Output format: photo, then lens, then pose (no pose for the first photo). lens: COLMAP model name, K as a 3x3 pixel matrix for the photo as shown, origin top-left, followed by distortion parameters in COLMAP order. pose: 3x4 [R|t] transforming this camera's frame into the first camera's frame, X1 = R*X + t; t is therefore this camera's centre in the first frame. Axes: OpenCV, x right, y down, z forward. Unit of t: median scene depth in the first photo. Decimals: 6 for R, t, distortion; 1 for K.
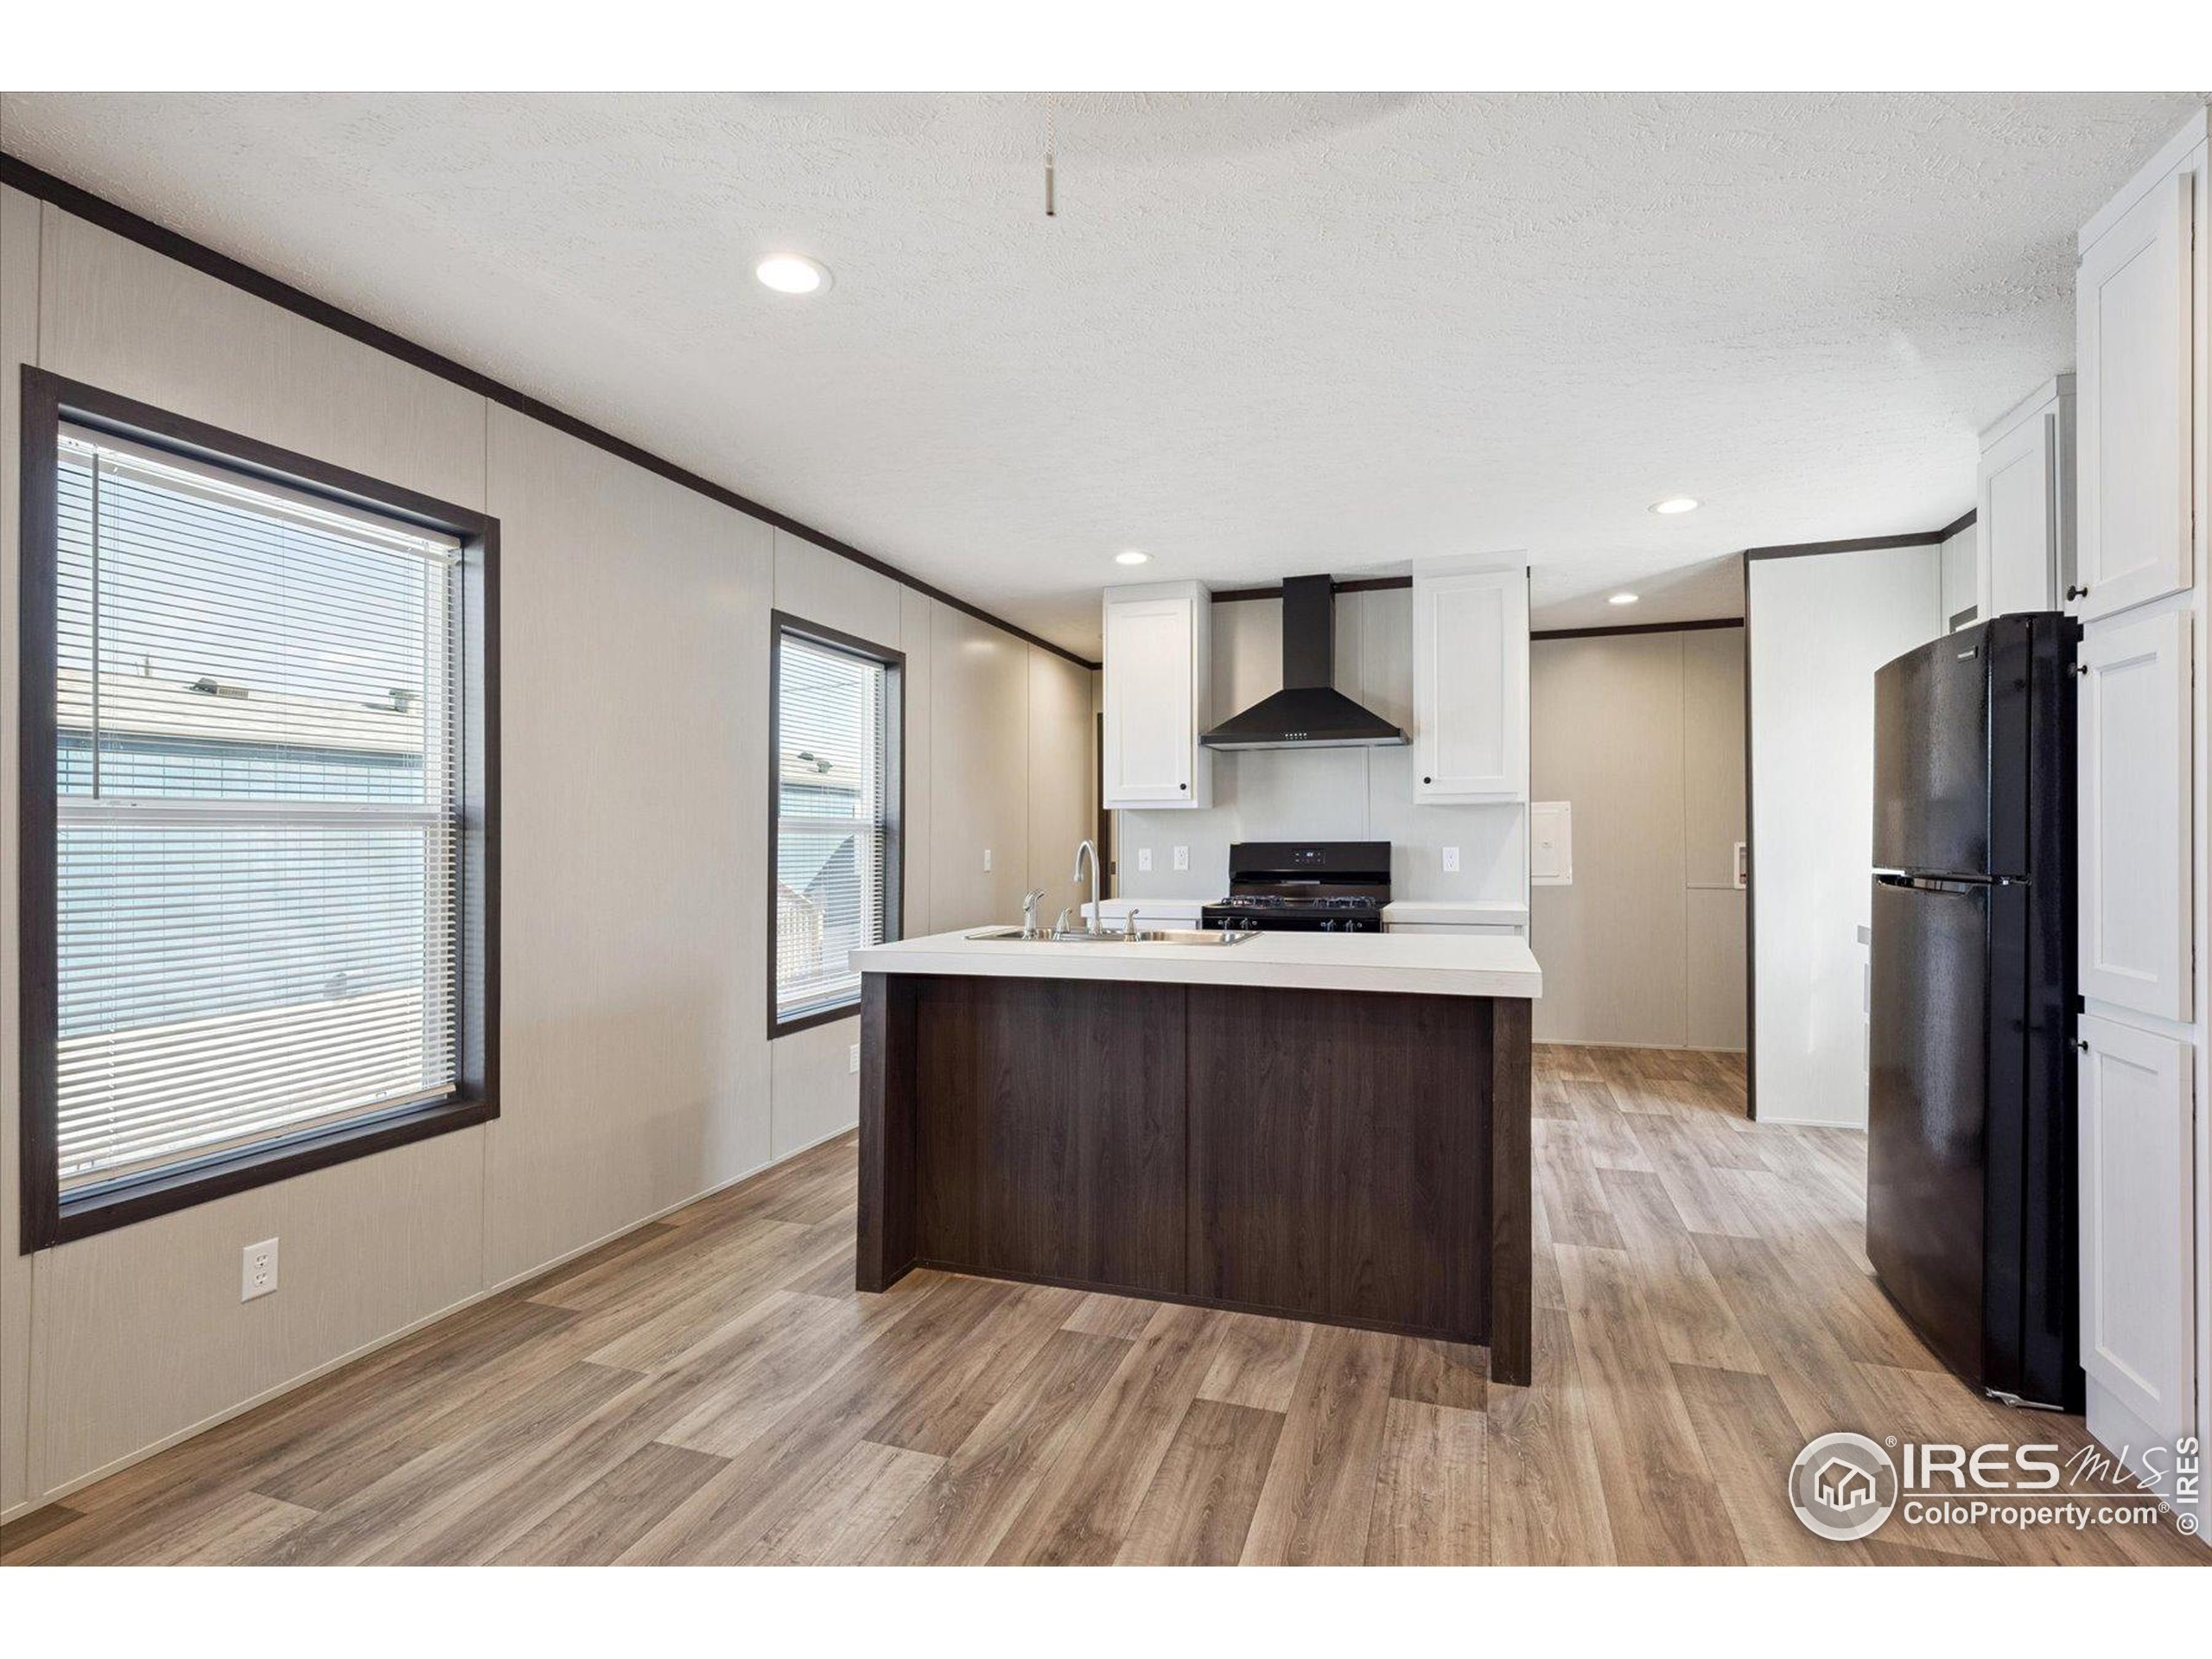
lens RADIAL K [[1048.0, 0, 1120.2], [0, 1048.0, 829.6], [0, 0, 1]] dist [-0.014471, 0.004141]
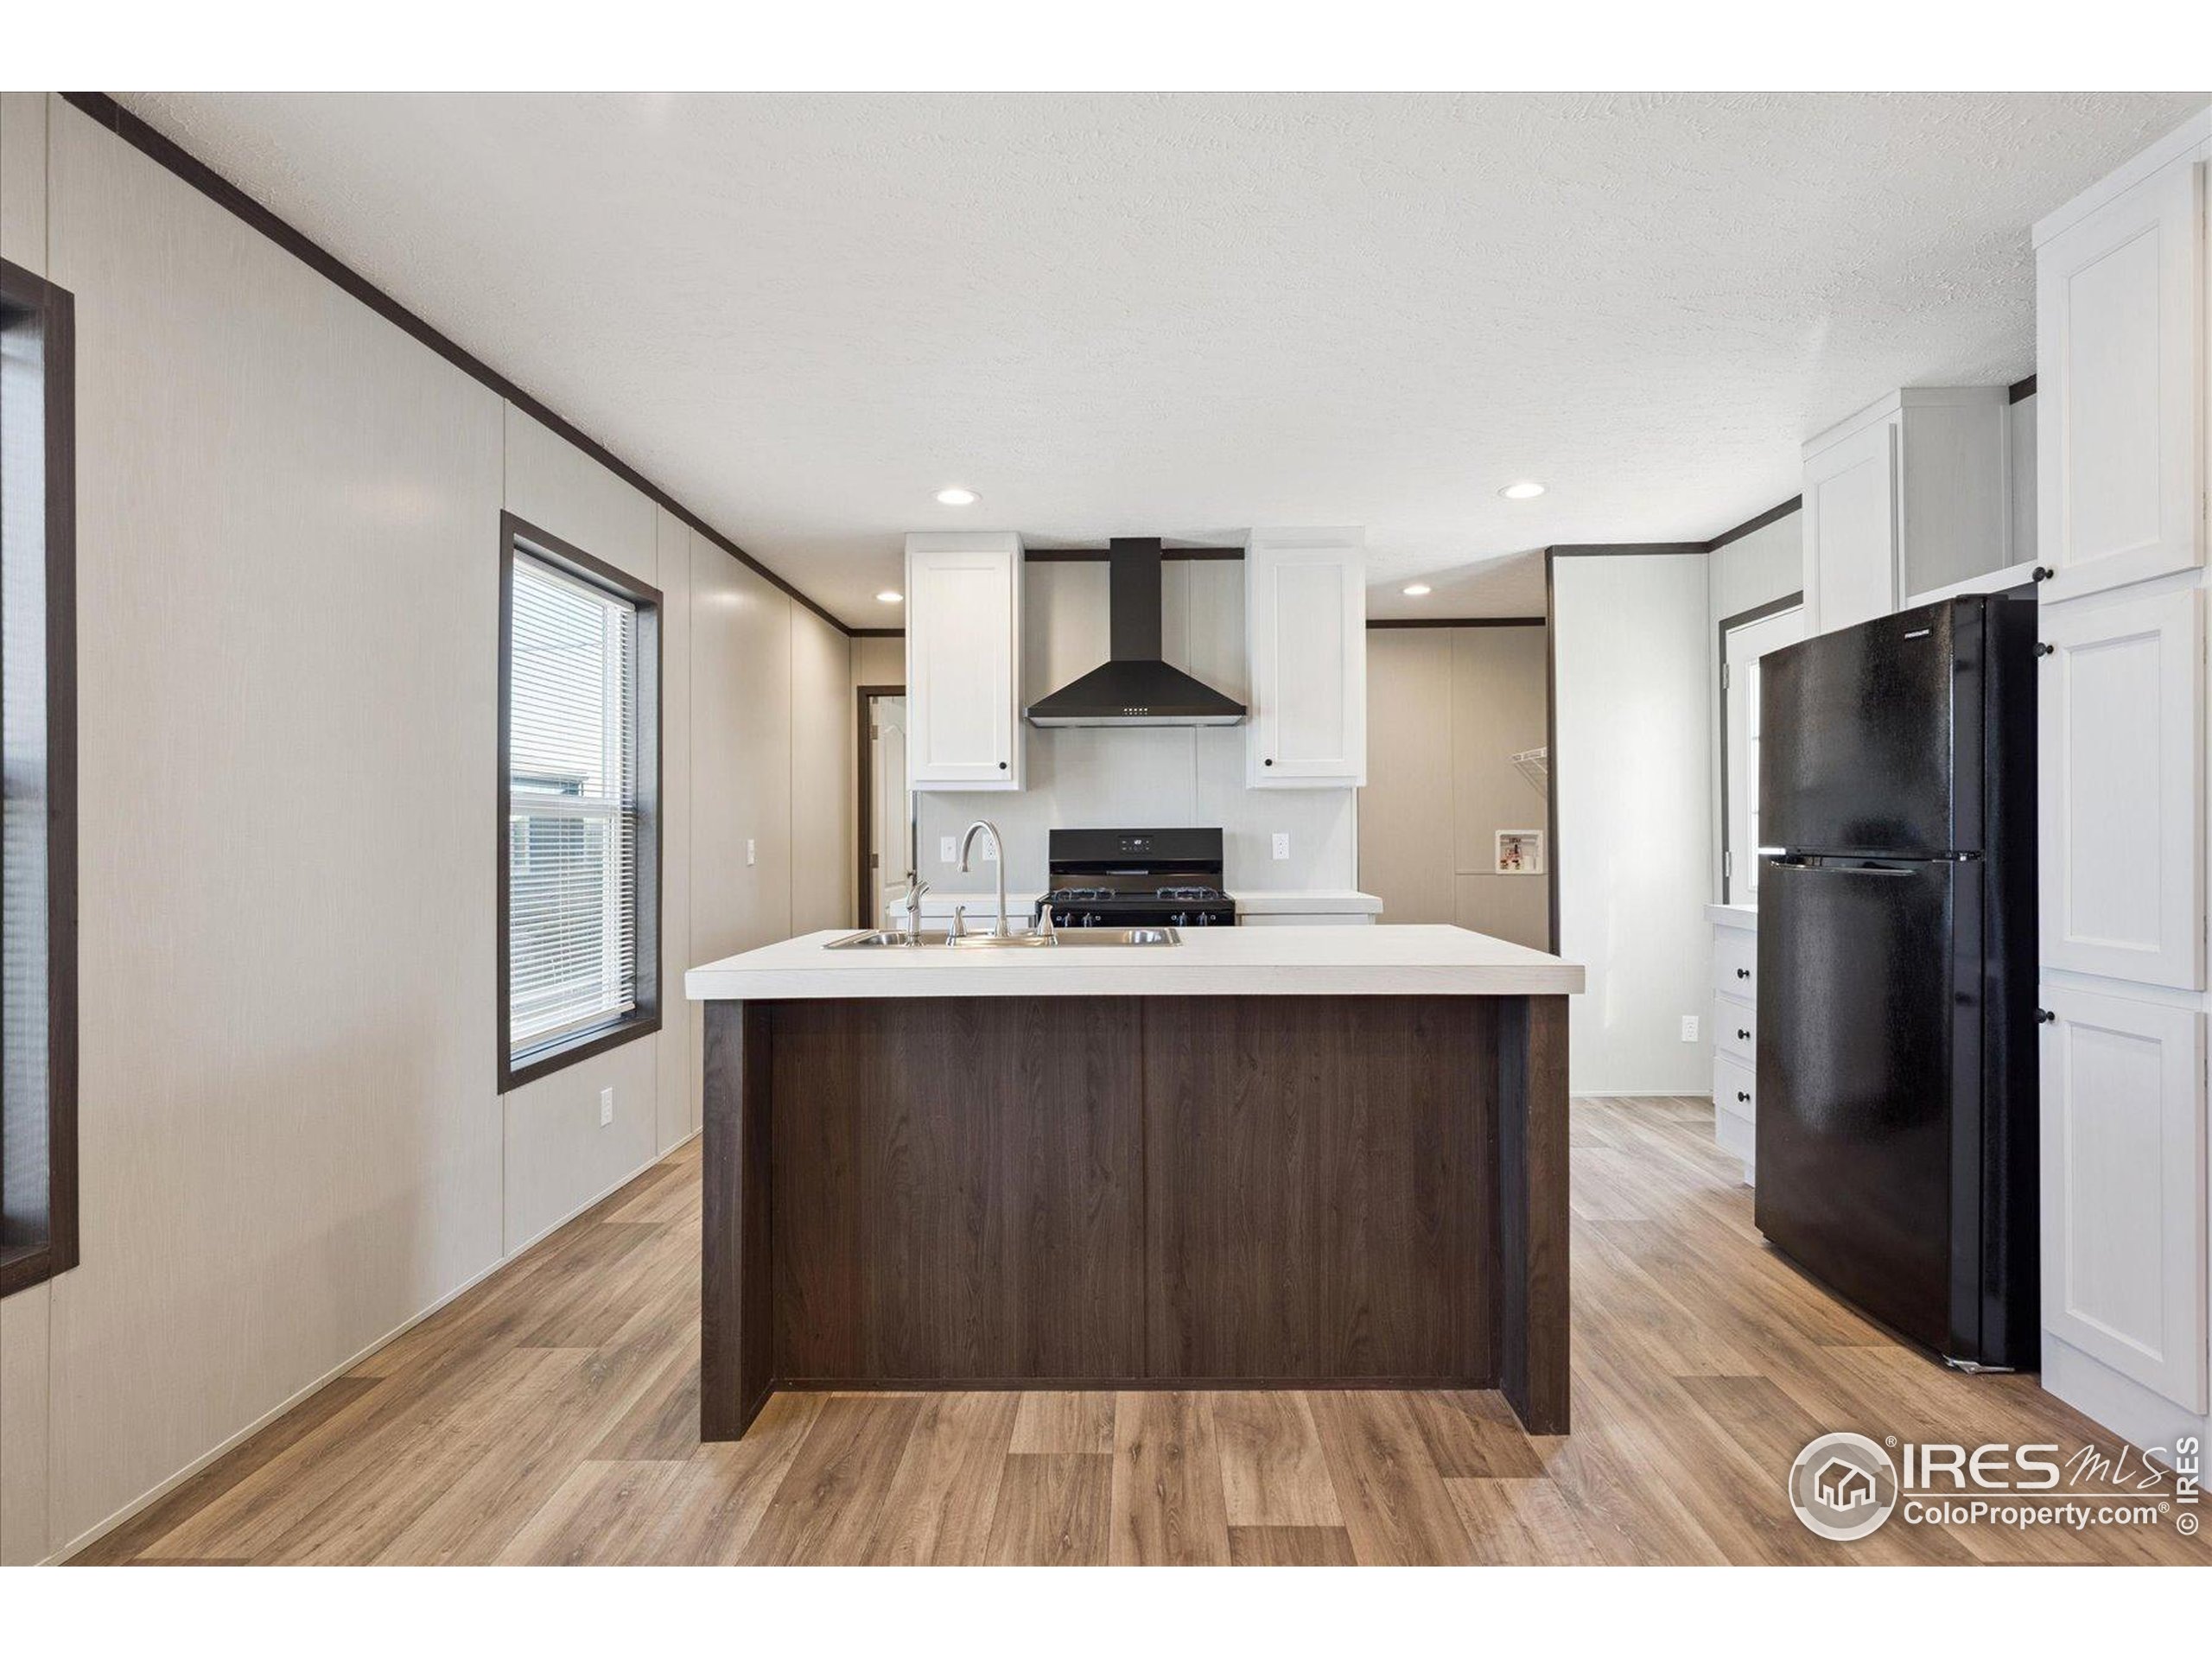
lens RADIAL K [[1048.0, 0, 1133.1], [0, 1048.0, 827.8], [0, 0, 1]] dist [-0.014471, 0.004141]
pose [[0.951726, -0.000047, 0.306947, -0.185241], [-0.000985, 0.999994, 0.003209, 0.014575], [-0.306946, -0.003357, 0.951721, 0.221633]]
